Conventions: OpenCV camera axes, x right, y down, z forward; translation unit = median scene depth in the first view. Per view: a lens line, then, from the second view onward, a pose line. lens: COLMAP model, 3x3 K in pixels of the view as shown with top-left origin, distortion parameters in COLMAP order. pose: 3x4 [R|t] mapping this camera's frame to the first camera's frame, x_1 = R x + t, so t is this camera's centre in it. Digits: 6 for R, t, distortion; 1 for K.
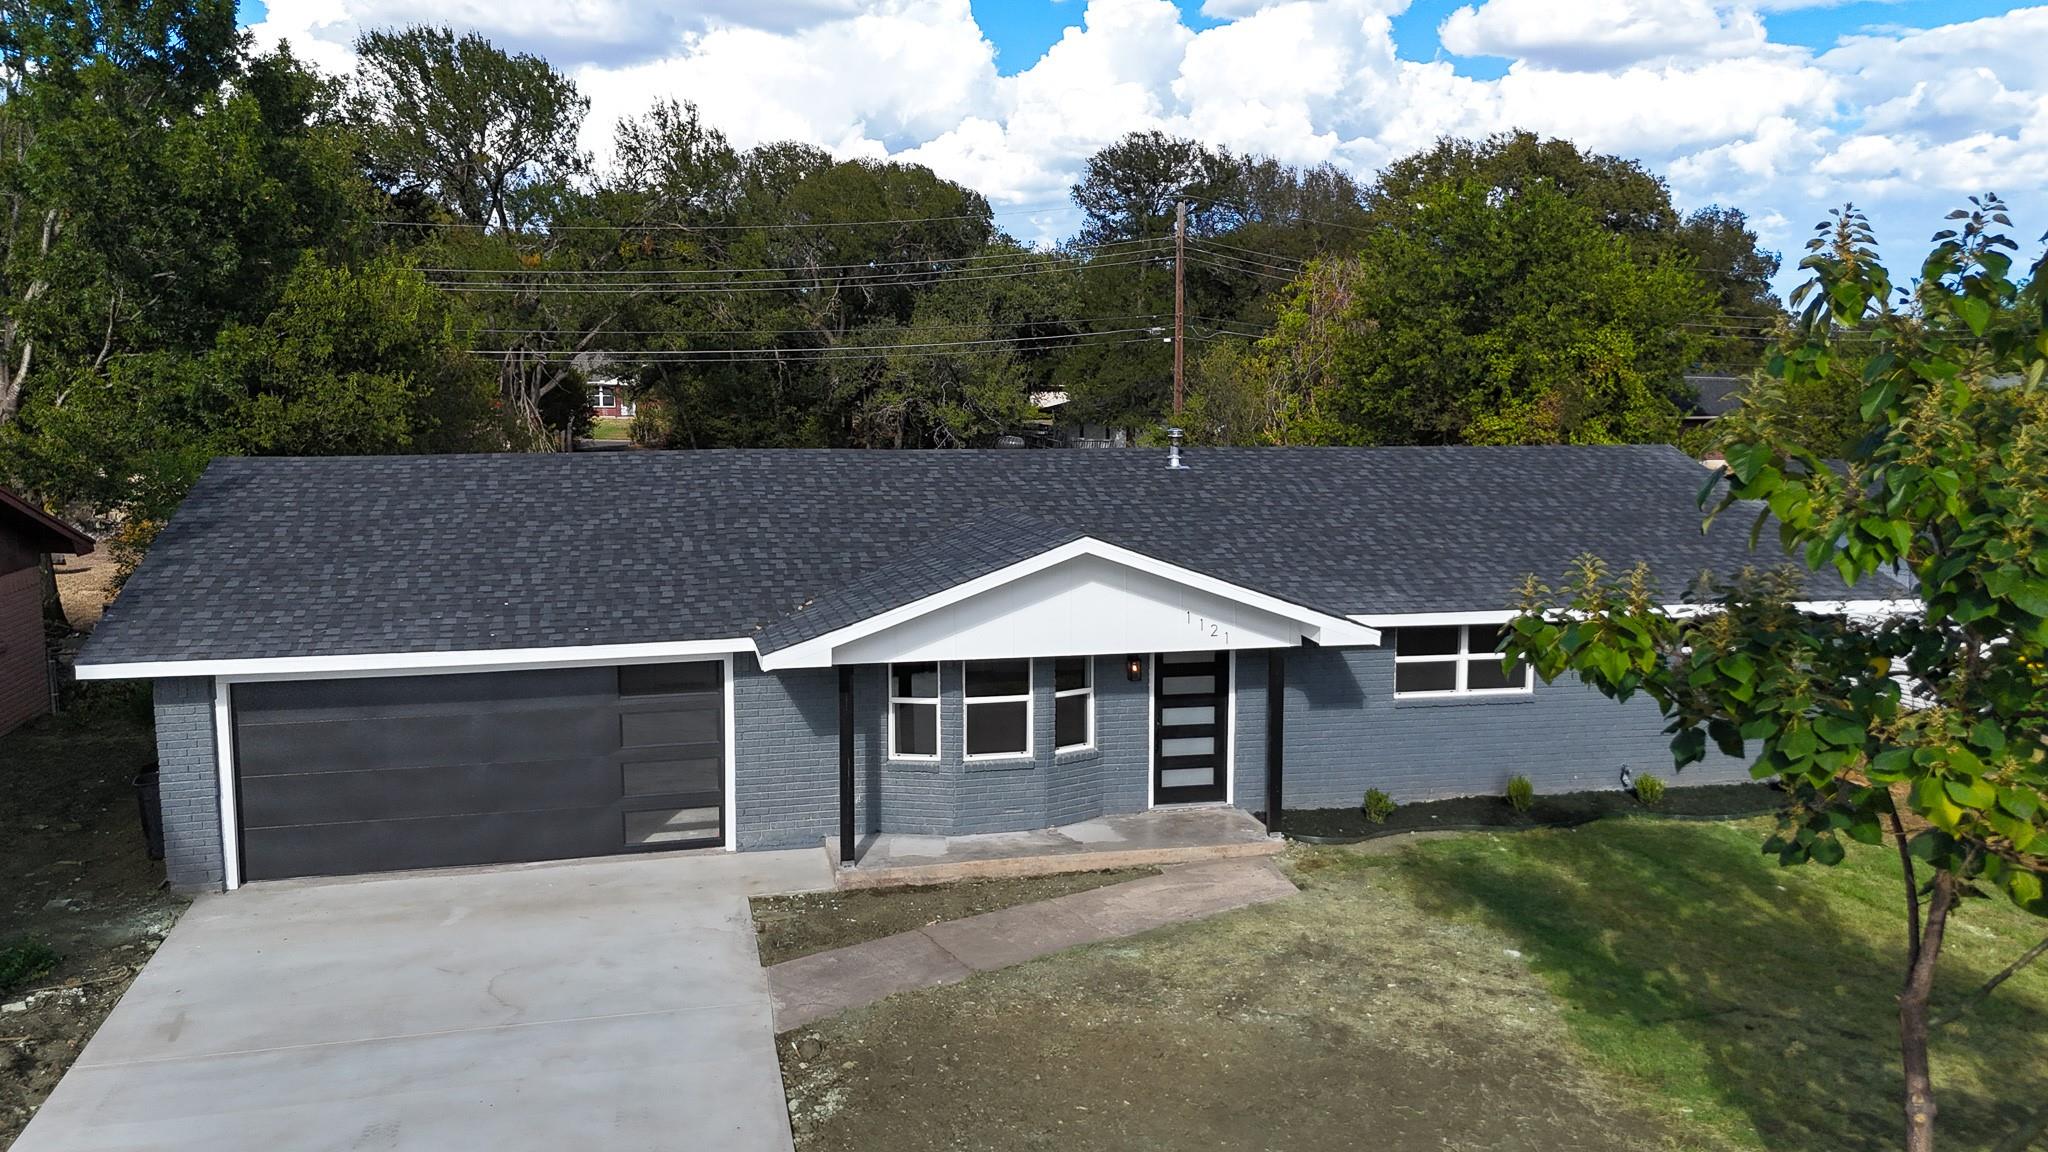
lens RADIAL K [[1511.3, 0, 1024.0], [0, 1511.3, 576.0], [0, 0, 1]] dist [0.001229, 0.001132]
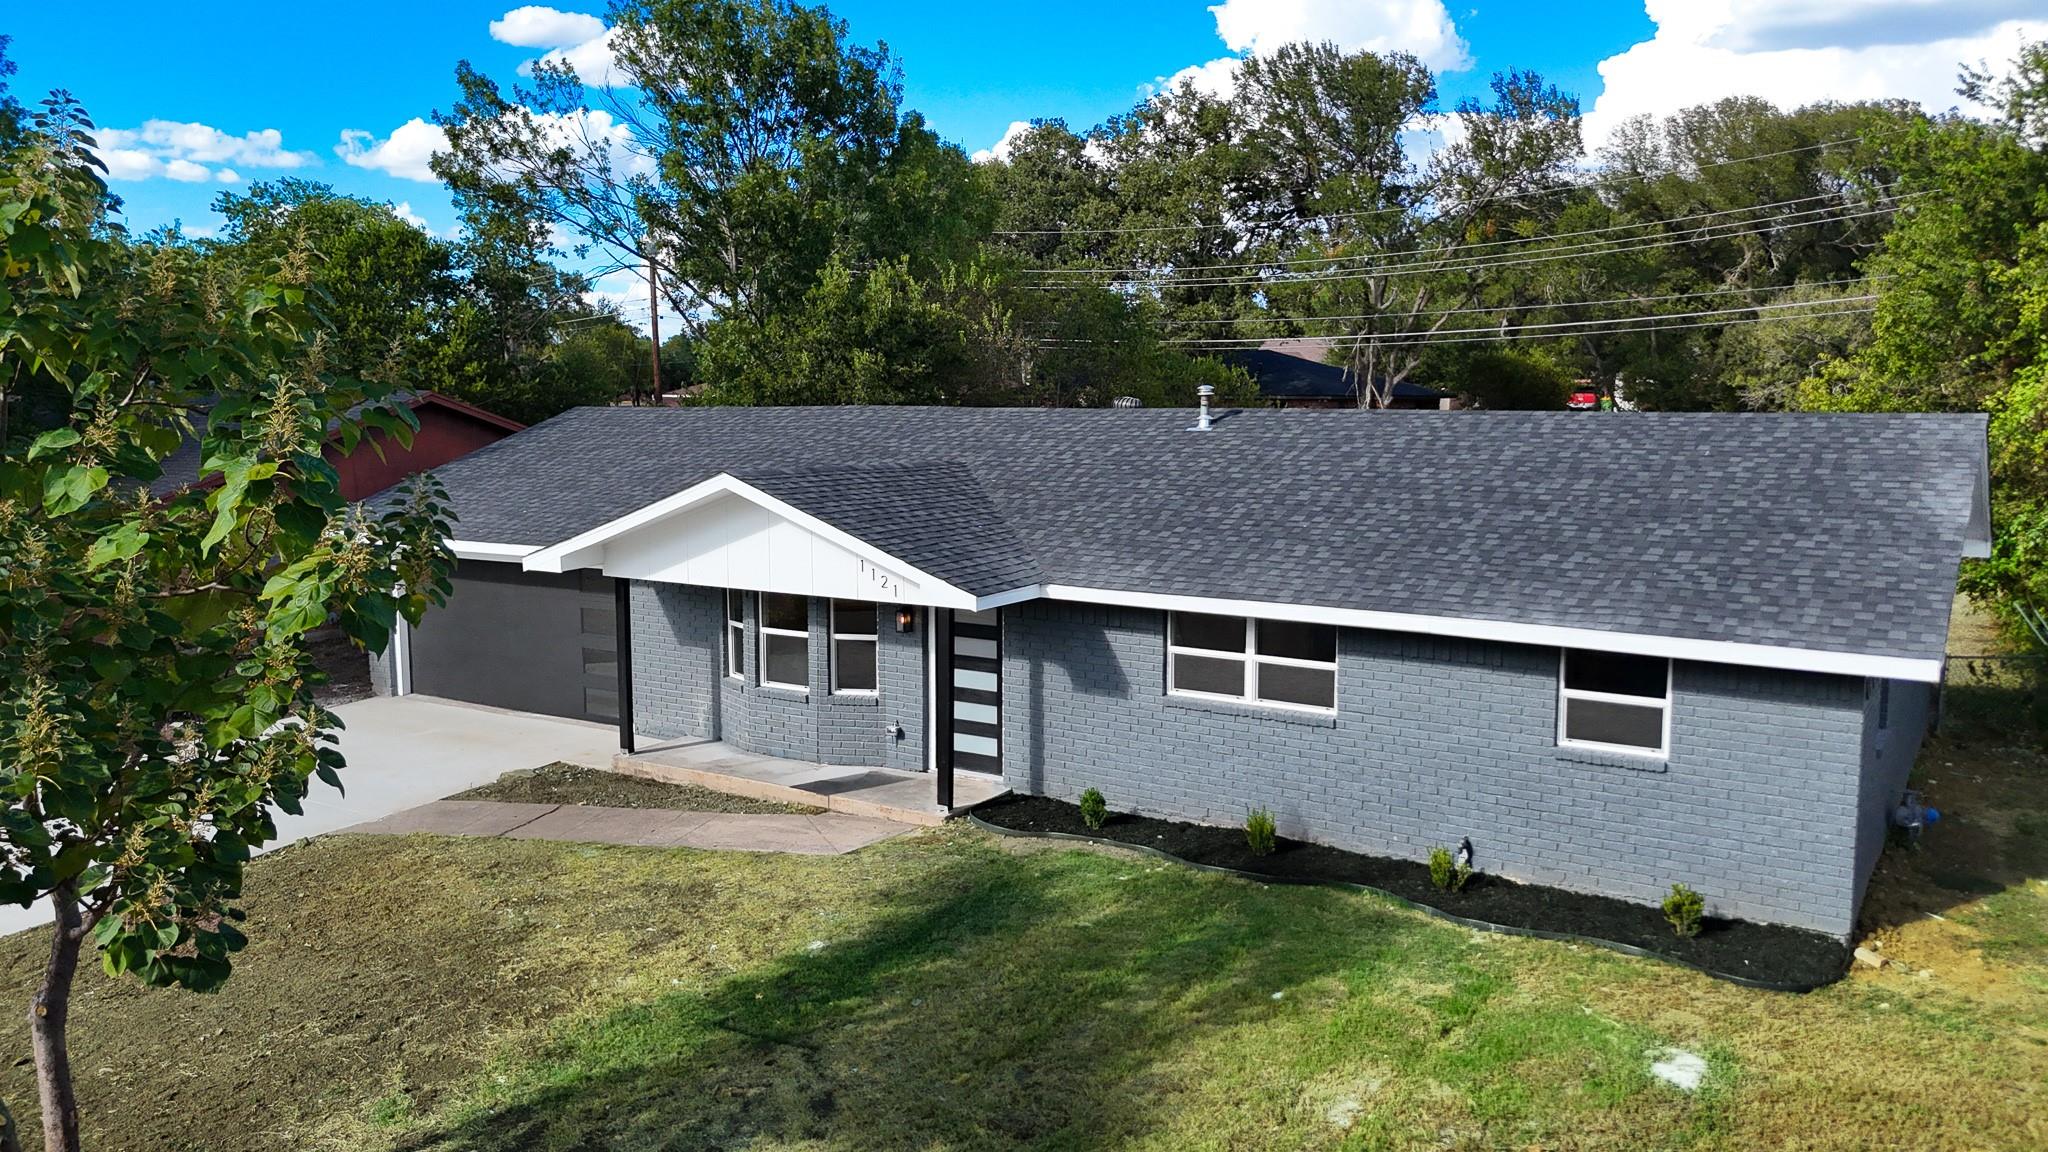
lens RADIAL K [[1511.6, 0, 1024.0], [0, 1511.6, 576.0], [0, 0, 1]] dist [0.037461, 0.000730]
pose [[0.706483, 0.083592, -0.702776, 0.878777], [-0.086001, 0.995781, 0.031989, -0.006479], [0.702485, 0.037840, 0.710692, 0.376905]]
